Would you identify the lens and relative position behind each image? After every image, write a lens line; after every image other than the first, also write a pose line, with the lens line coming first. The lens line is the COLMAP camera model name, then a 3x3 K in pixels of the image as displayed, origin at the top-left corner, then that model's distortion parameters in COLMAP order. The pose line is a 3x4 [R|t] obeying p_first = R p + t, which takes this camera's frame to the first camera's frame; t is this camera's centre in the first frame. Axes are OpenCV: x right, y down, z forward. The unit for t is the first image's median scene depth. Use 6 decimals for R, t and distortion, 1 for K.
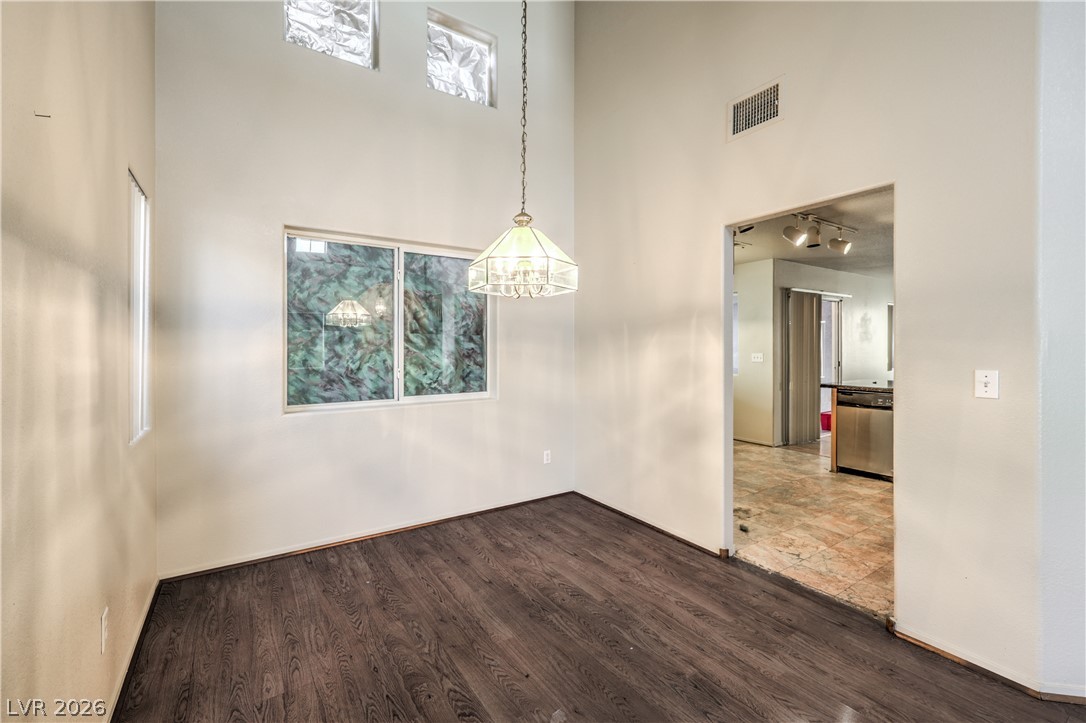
lens RADIAL K [[446.4, 0, 543.7], [0, 446.4, 350.8], [0, 0, 1]] dist [0.002587, 0.000752]
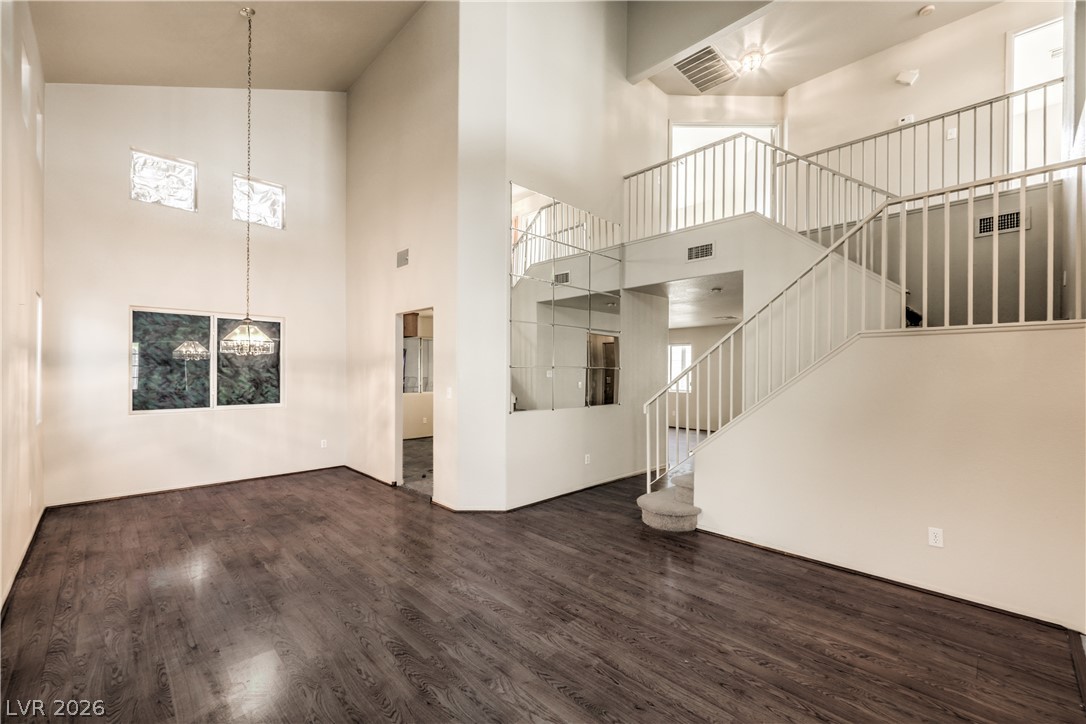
lens RADIAL K [[446.4, 0, 551.5], [0, 446.4, 374.7], [0, 0, 1]] dist [0.002587, 0.000752]
pose [[0.982989, 0.003835, 0.183624, 0.629575], [-0.004035, 0.999992, 0.000713, -0.019093], [-0.183619, -0.001442, 0.982996, -0.894932]]
